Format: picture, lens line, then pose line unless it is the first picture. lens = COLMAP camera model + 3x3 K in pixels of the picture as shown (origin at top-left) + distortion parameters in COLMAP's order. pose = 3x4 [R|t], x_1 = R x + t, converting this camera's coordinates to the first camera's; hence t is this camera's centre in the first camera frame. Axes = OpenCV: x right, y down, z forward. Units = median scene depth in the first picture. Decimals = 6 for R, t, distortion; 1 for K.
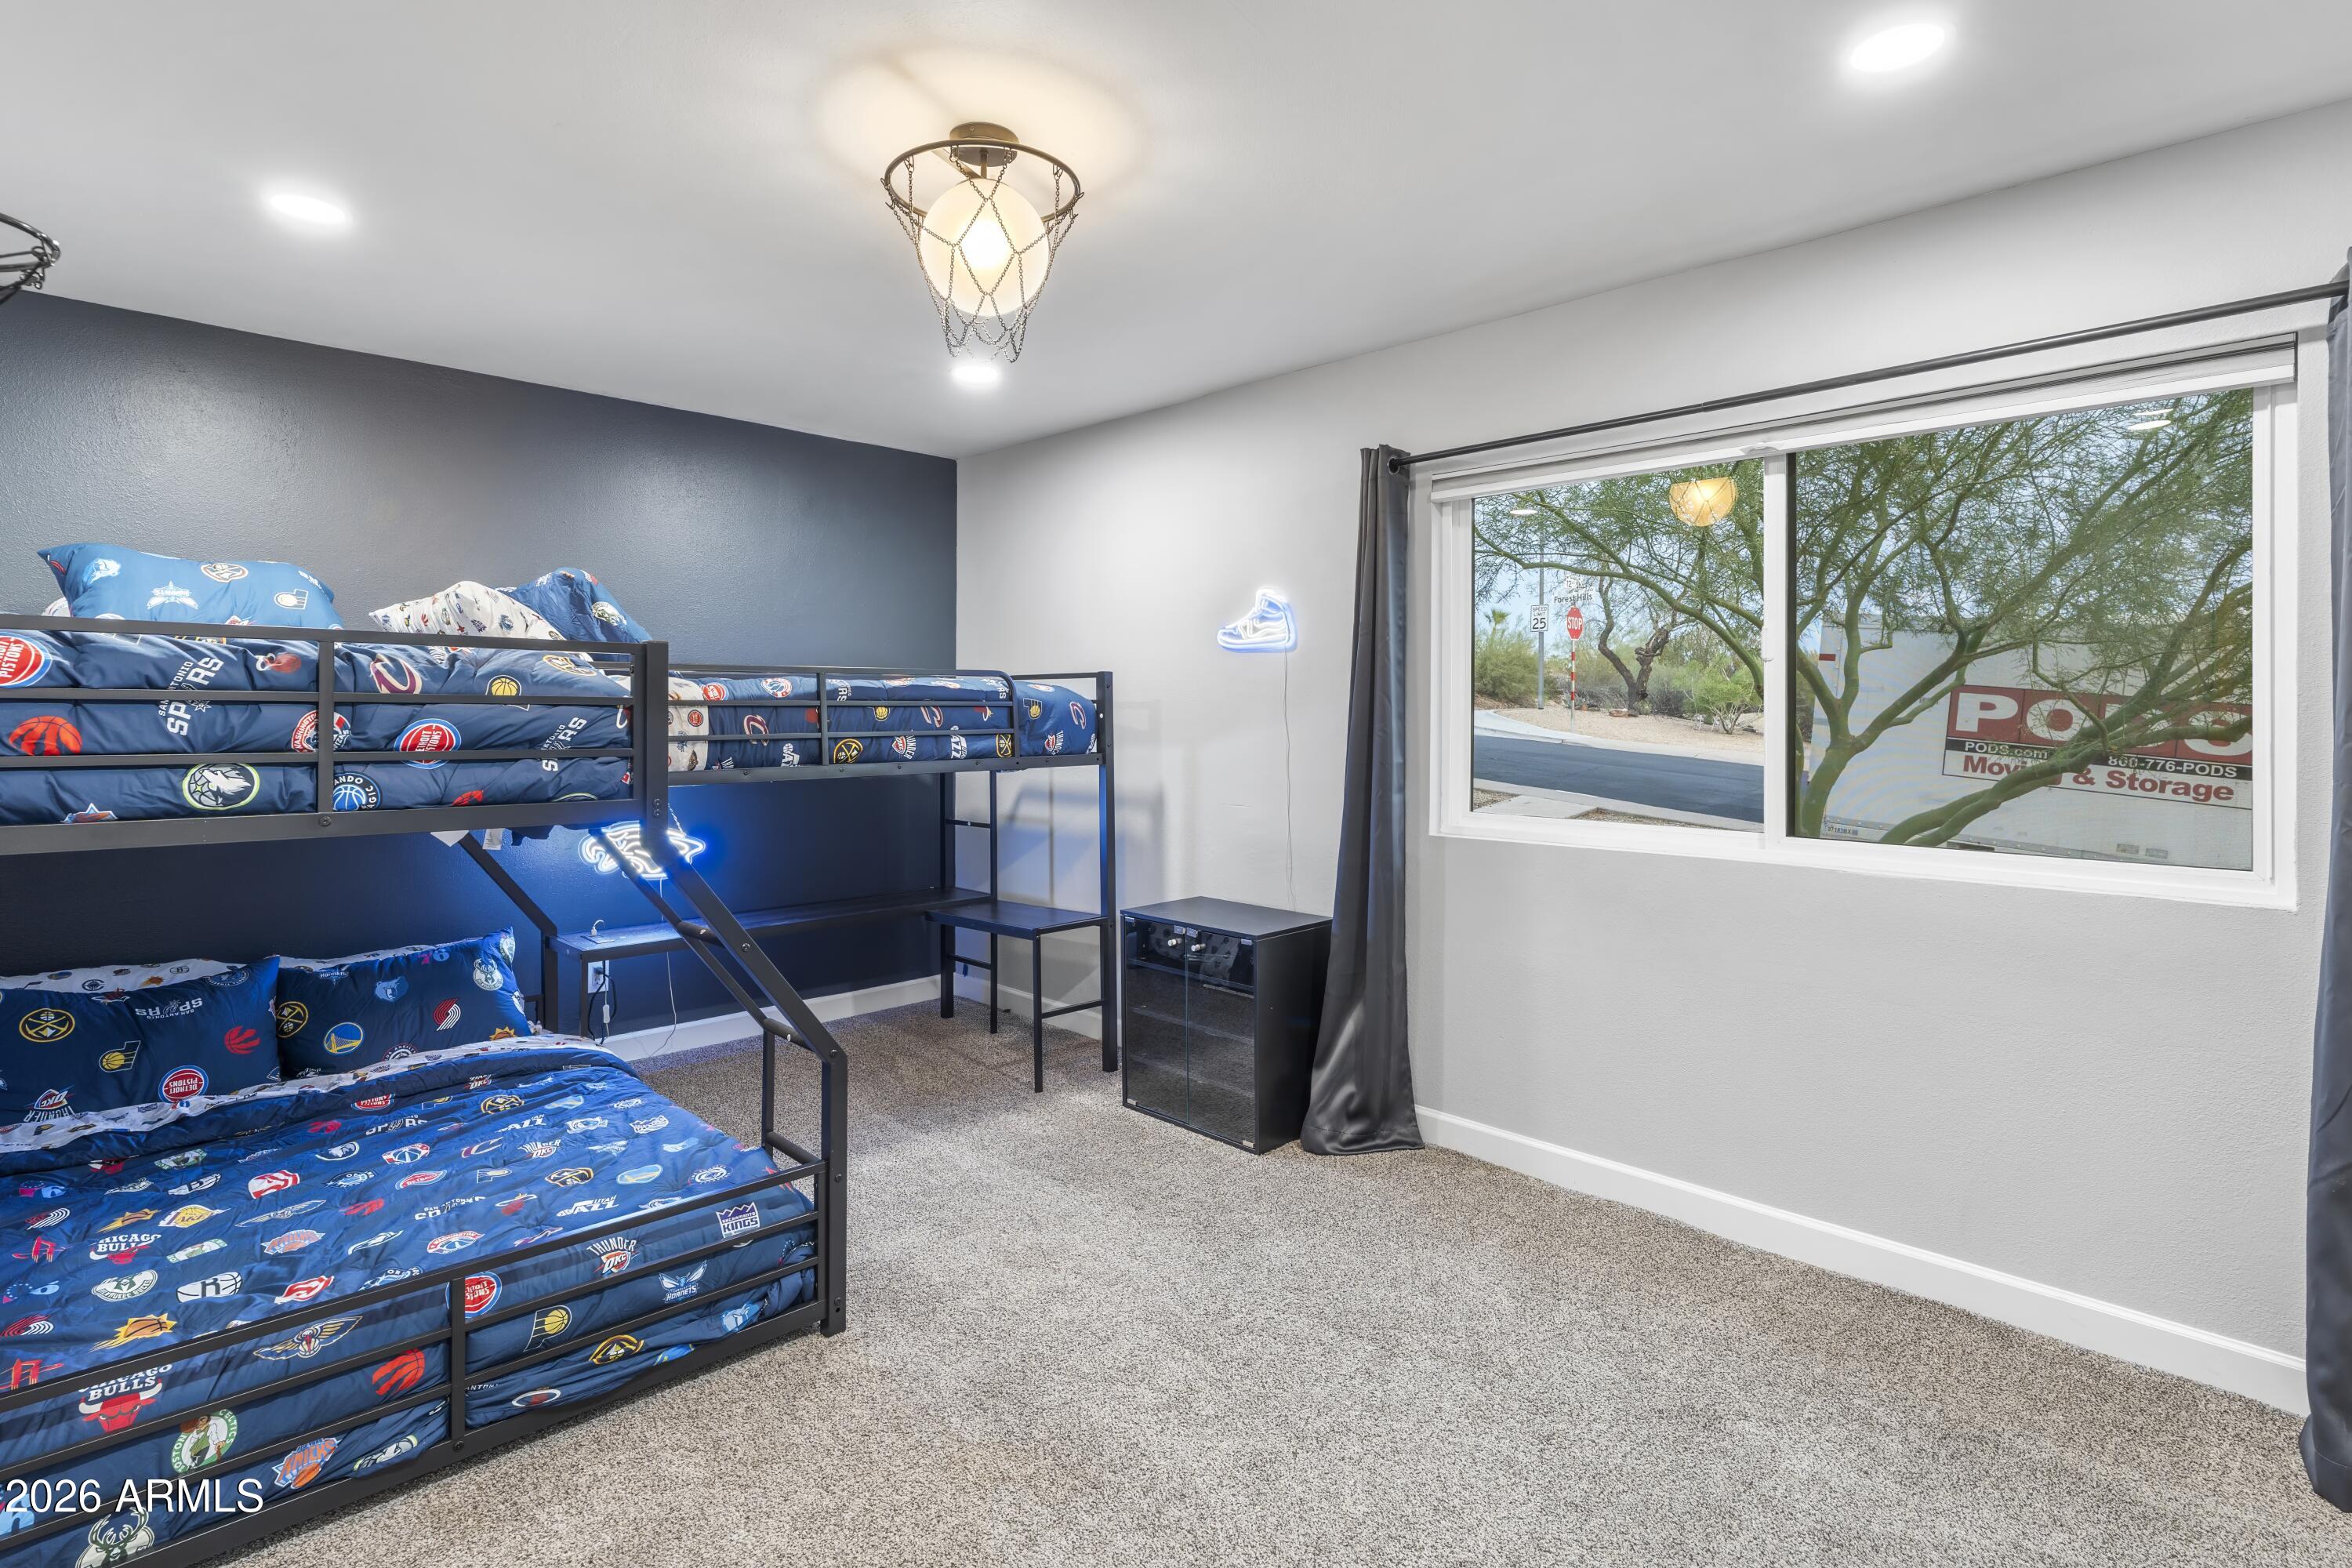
lens RADIAL K [[1180.9, 0, 1161.8], [0, 1180.9, 720.2], [0, 0, 1]] dist [0.000305, 0.000325]
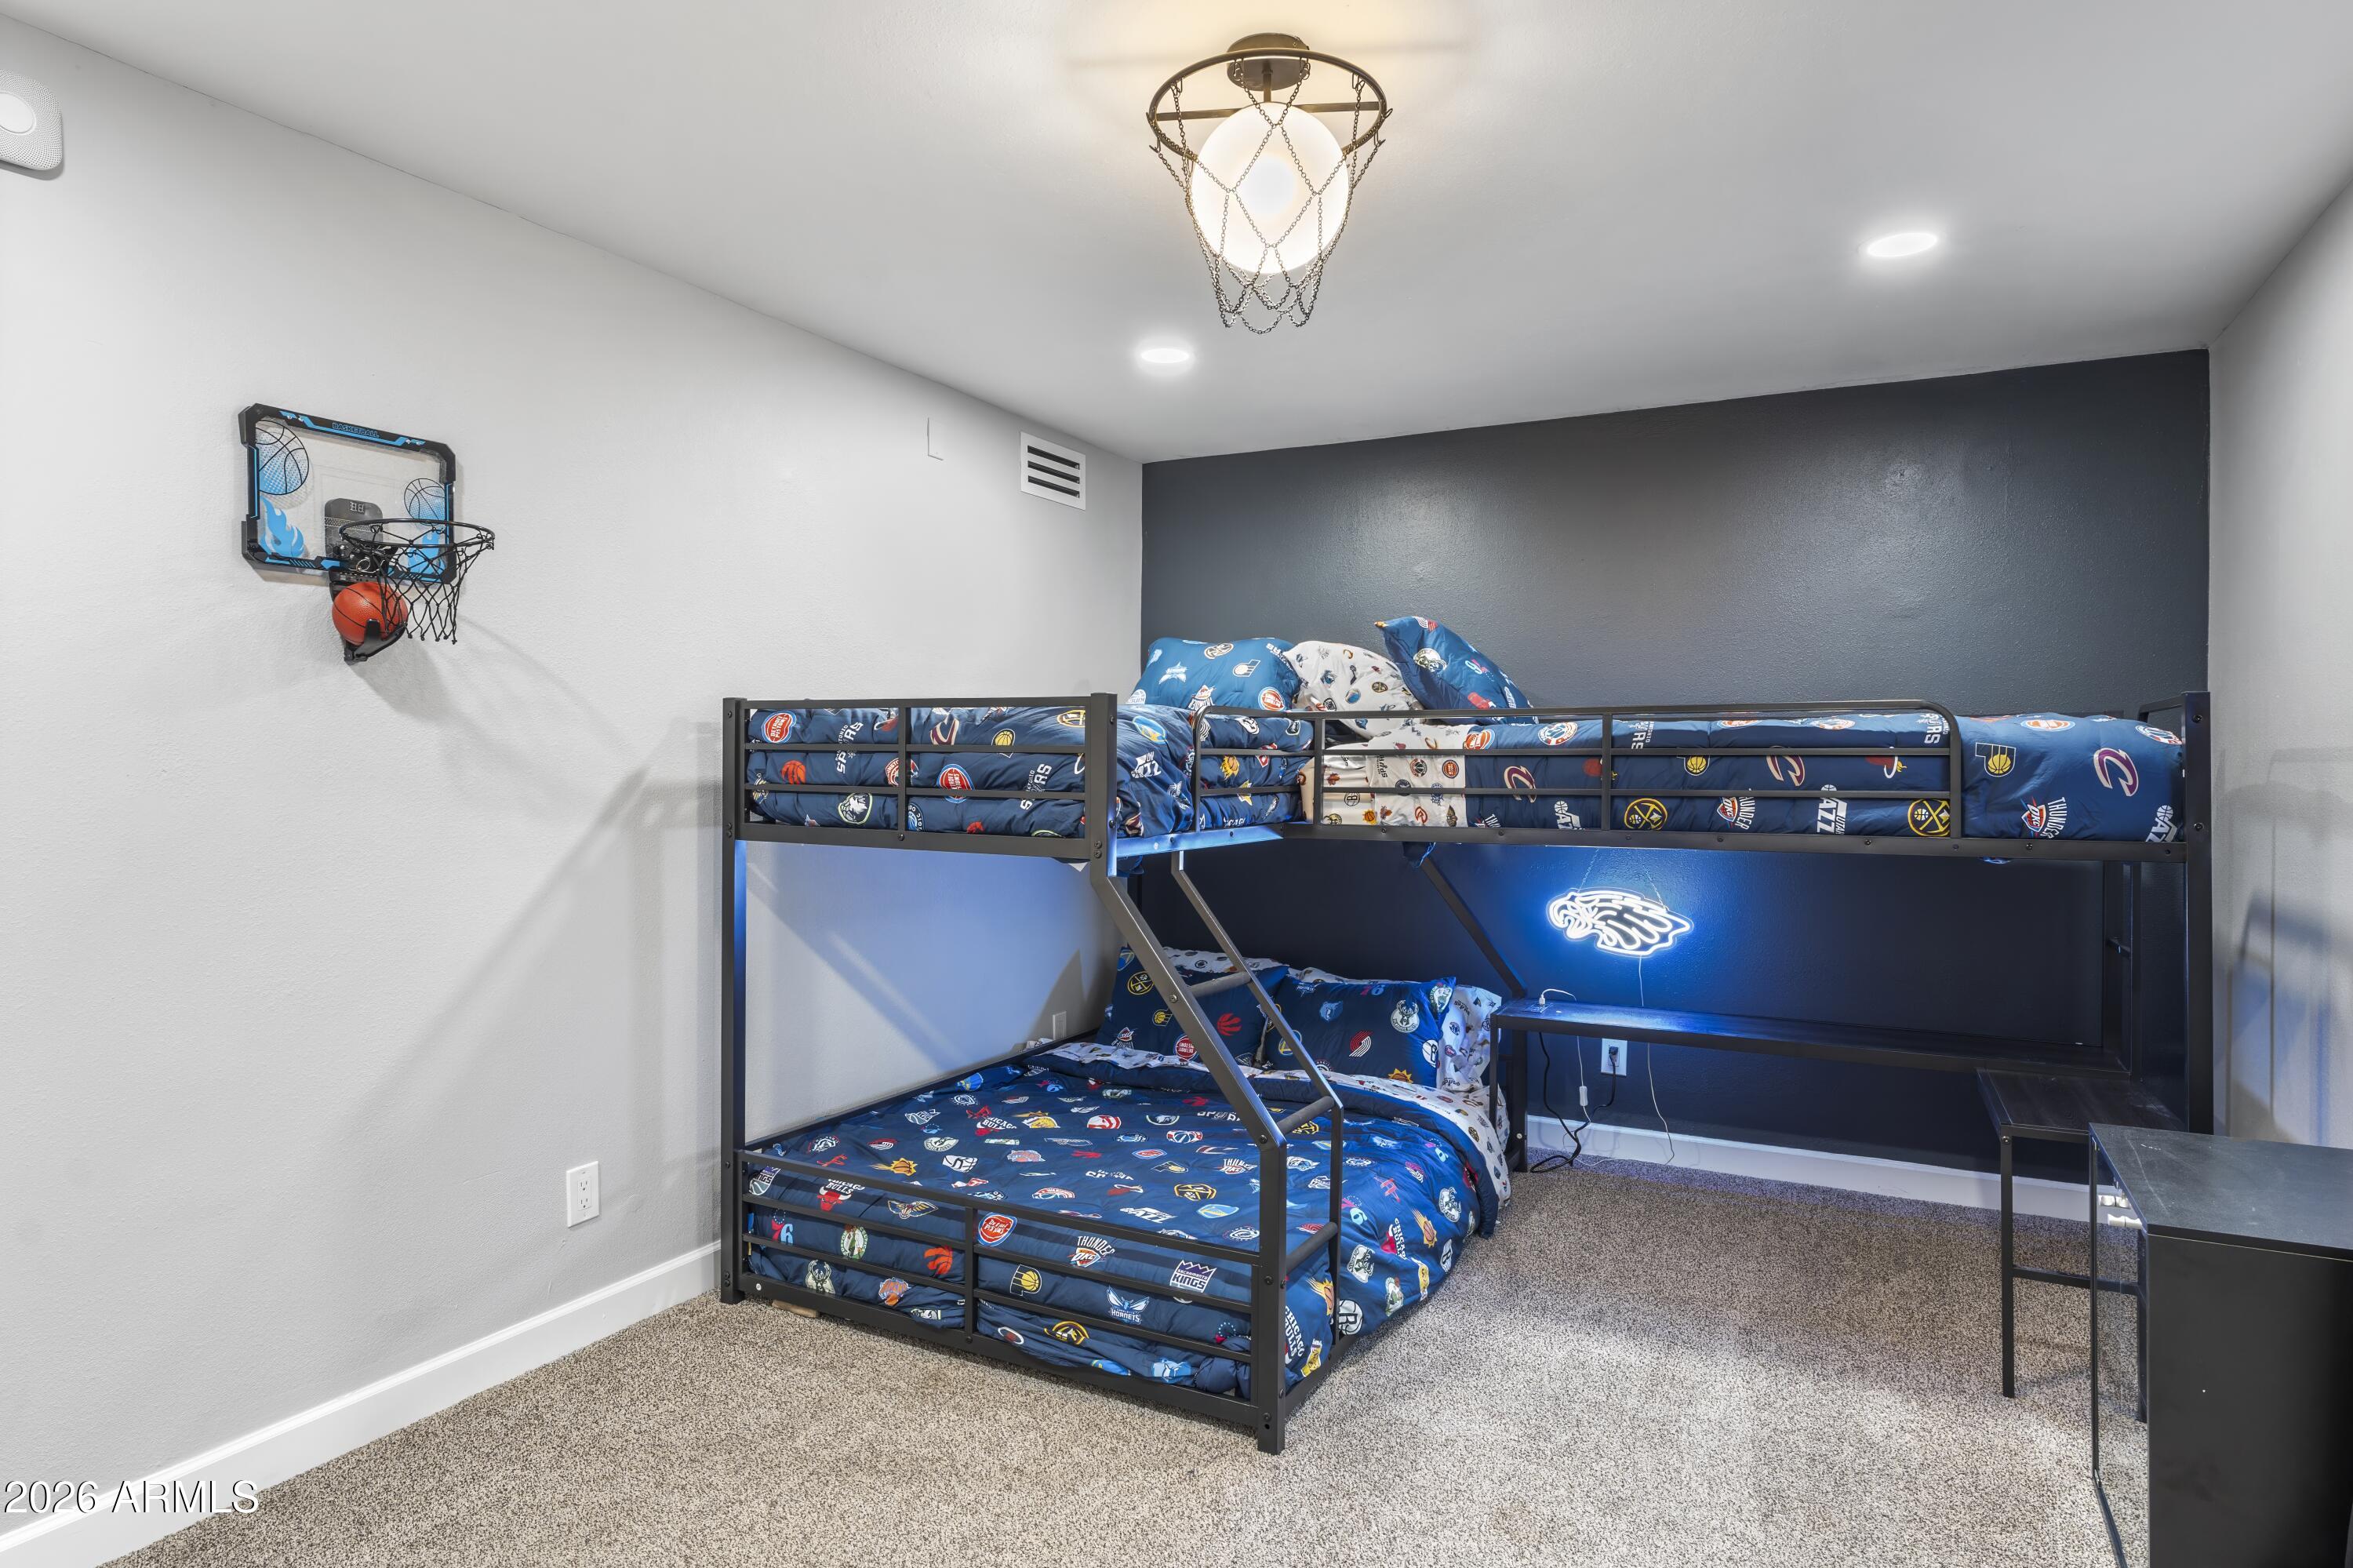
lens RADIAL K [[1343.4, 0, 1174.0], [0, 1343.4, 766.4], [0, 0, 1]] dist [-0.005872, -0.000421]
pose [[0.301498, 0.002665, -0.953463, 0.698582], [-0.012556, 0.999920, -0.001176, 0.000071], [0.953384, 0.012326, 0.301507, 0.641308]]
